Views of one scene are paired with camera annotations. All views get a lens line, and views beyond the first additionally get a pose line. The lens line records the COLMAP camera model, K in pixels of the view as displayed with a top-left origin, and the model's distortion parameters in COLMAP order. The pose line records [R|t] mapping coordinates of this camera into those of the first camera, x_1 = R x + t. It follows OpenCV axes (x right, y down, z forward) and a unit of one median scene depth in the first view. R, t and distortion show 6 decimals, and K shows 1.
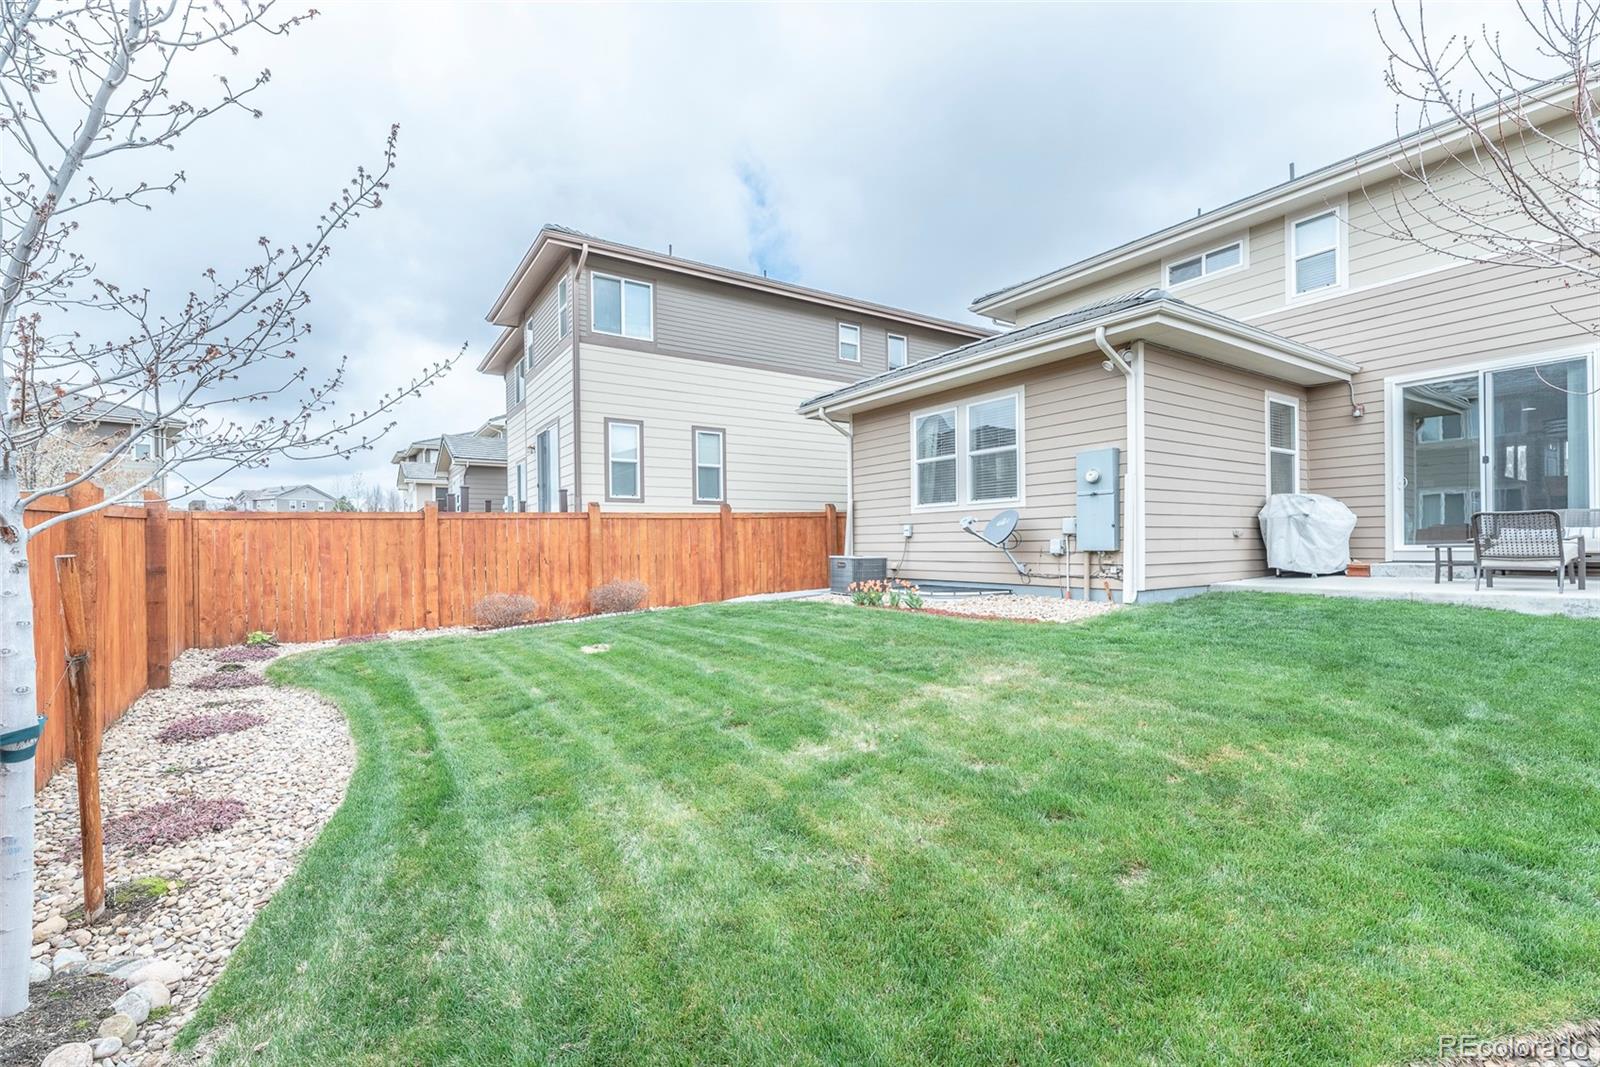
lens RADIAL K [[675.6, 0, 810.4], [0, 675.6, 545.3], [0, 0, 1]] dist [-0.006834, 0.000023]
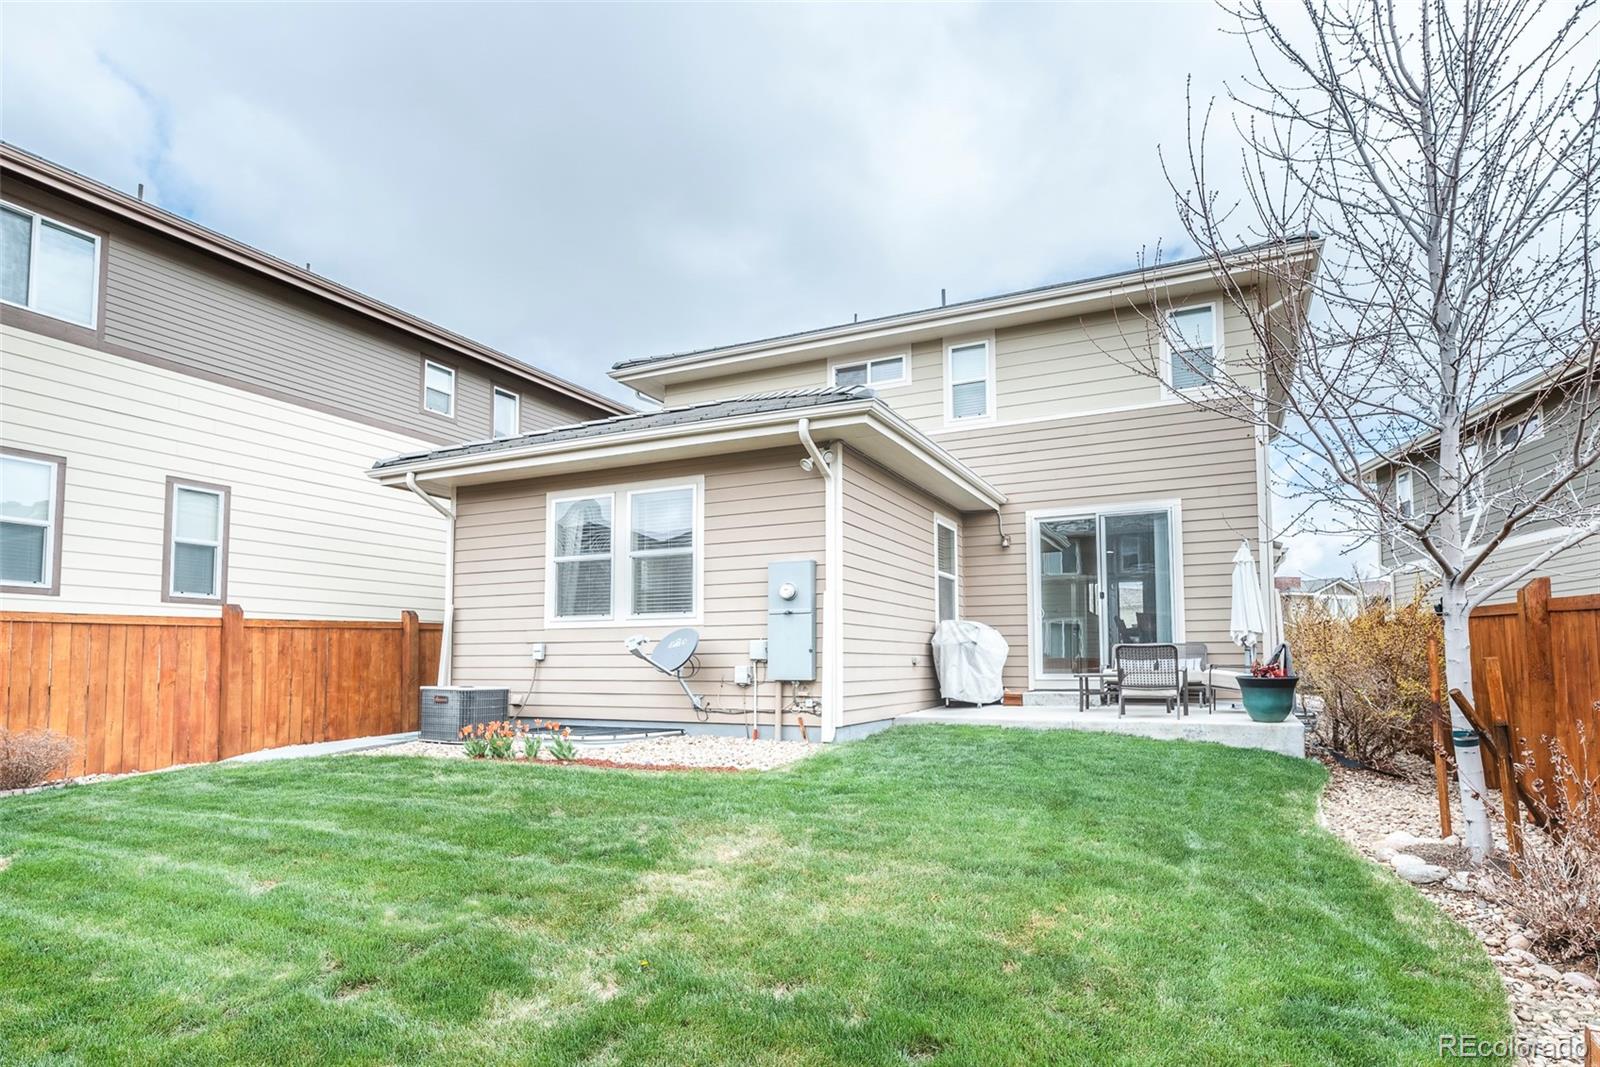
lens RADIAL K [[831.0, 0, 808.0], [0, 831.0, 614.8], [0, 0, 1]] dist [-0.003729, -0.000202]
pose [[0.862511, 0.038855, 0.504545, -0.072587], [-0.005918, 0.997754, -0.066721, -0.003874], [-0.506004, 0.054562, 0.860804, 0.084609]]
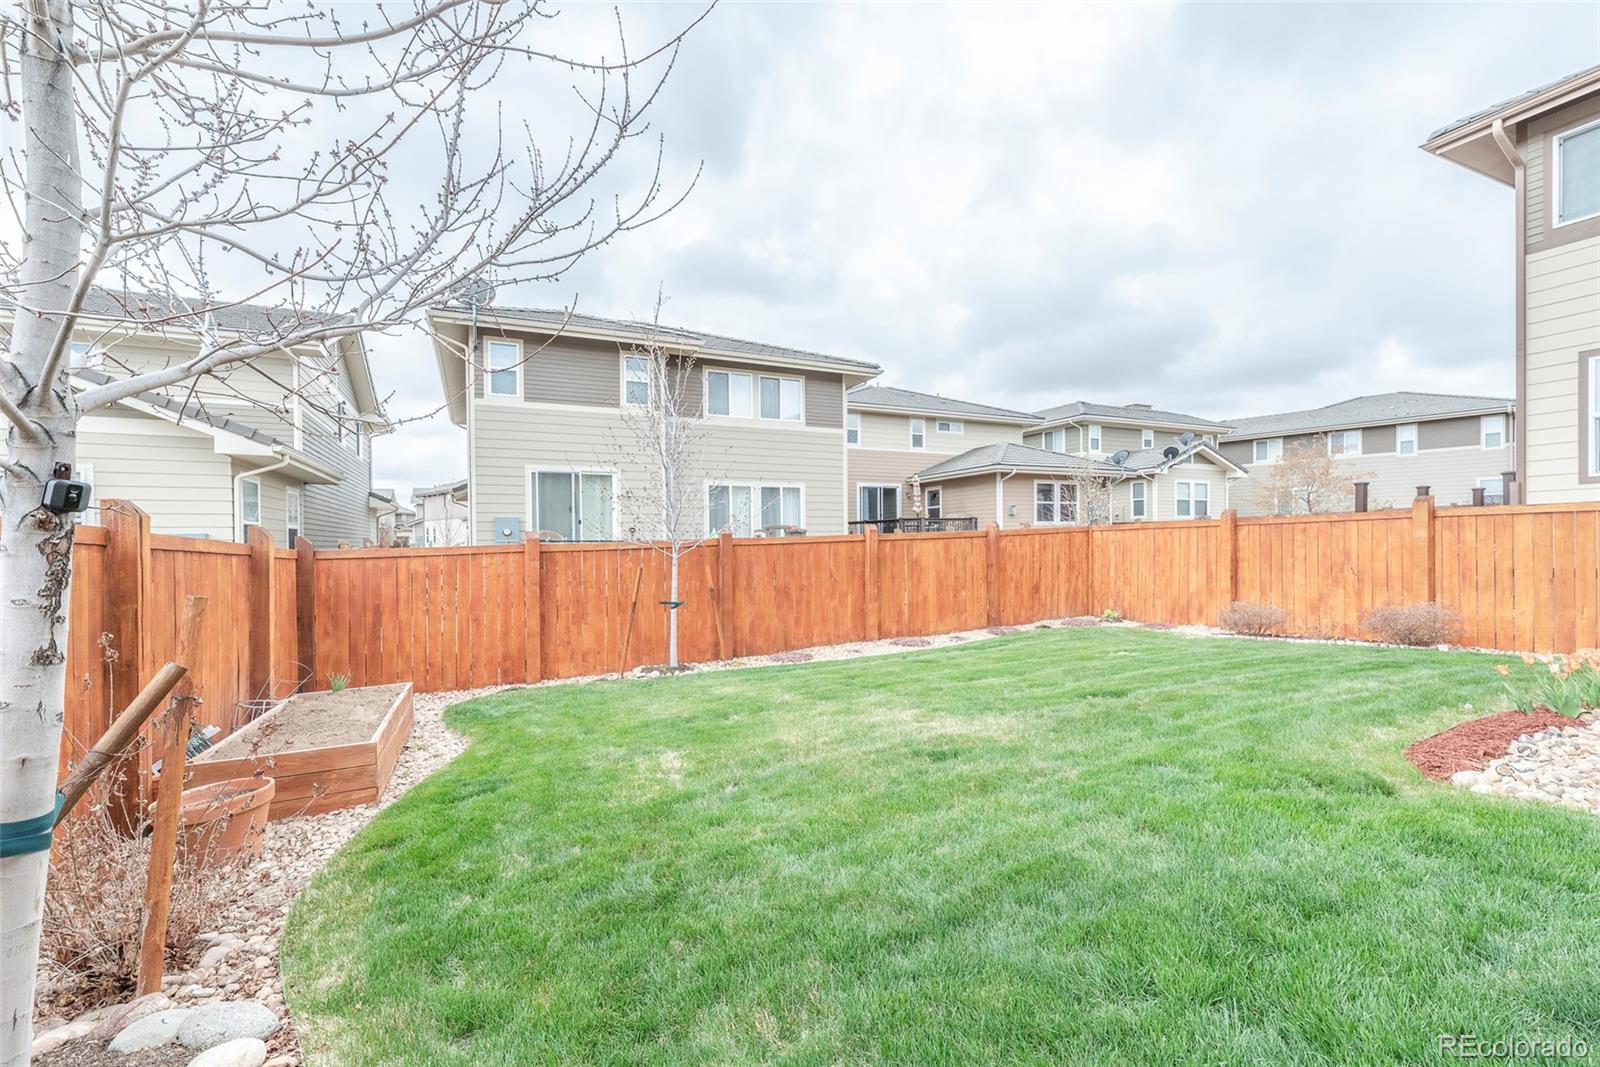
lens RADIAL K [[653.8, 0, 795.3], [0, 653.8, 543.0], [0, 0, 1]] dist [0.010394, -0.000327]
pose [[-0.154149, 0.004529, -0.988037, 0.629726], [0.002137, 0.999989, 0.004251, -0.019457], [0.988045, -0.001456, -0.154157, 0.534649]]
